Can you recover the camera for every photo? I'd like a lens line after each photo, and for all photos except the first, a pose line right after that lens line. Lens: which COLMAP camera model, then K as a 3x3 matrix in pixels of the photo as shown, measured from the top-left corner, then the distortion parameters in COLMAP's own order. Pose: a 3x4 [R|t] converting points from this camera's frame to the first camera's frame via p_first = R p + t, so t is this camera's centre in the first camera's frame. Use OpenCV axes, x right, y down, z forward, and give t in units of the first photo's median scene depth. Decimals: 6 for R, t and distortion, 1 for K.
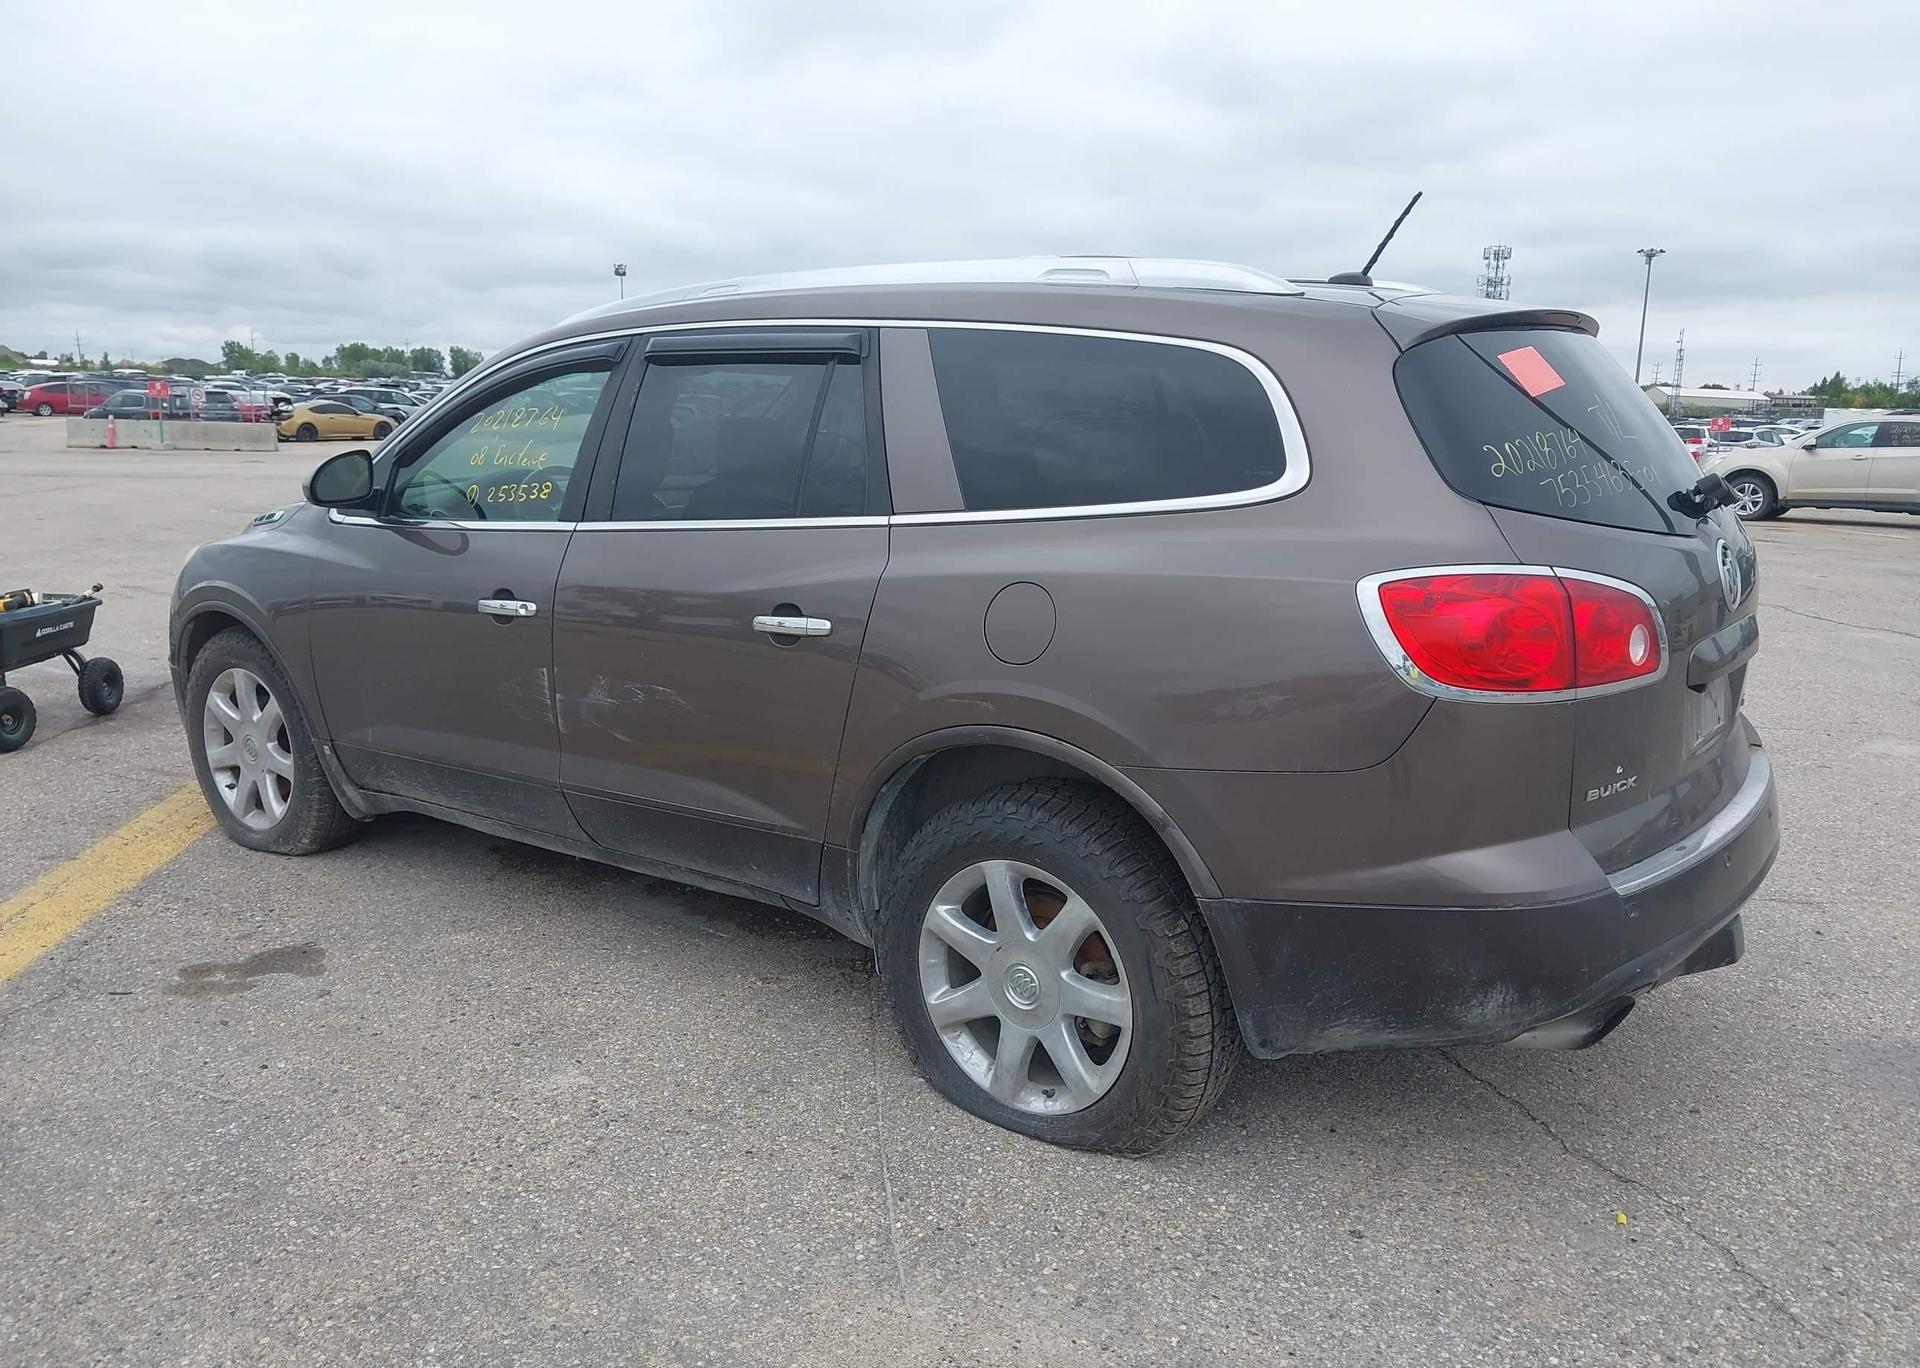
lens RADIAL K [[1511.9, 0, 956.9], [0, 1511.9, 694.0], [0, 0, 1]] dist [0.036609, -0.050766]
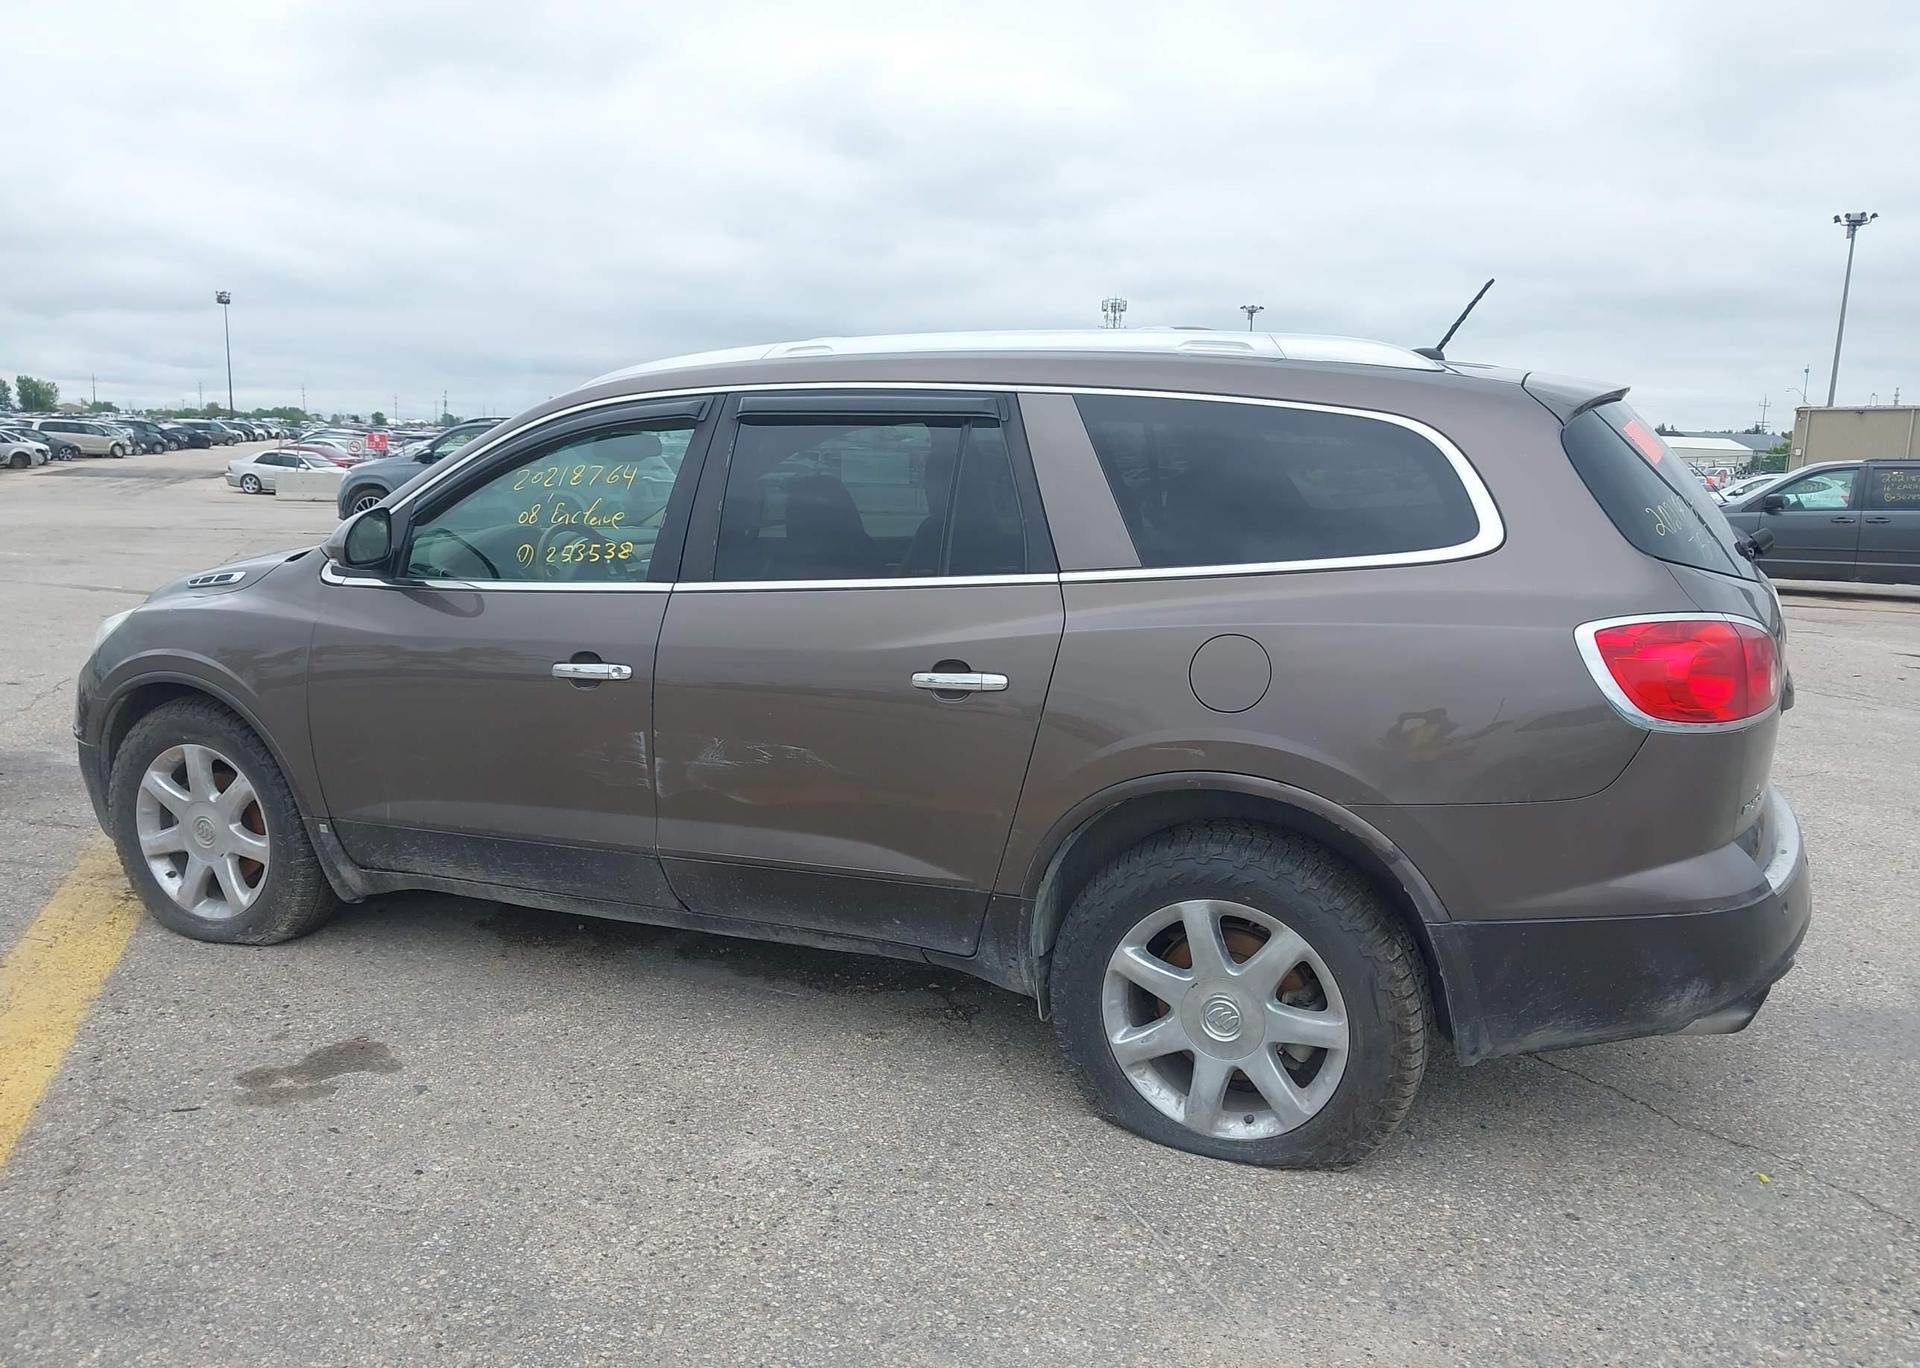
lens RADIAL K [[1511.9, 0, 951.1], [0, 1511.9, 680.3], [0, 0, 1]] dist [0.036609, -0.050766]
pose [[0.973345, -0.030198, 0.227350, -0.343482], [0.037903, 0.998843, -0.029603, -0.016128], [-0.226193, 0.037431, 0.973363, 0.007968]]
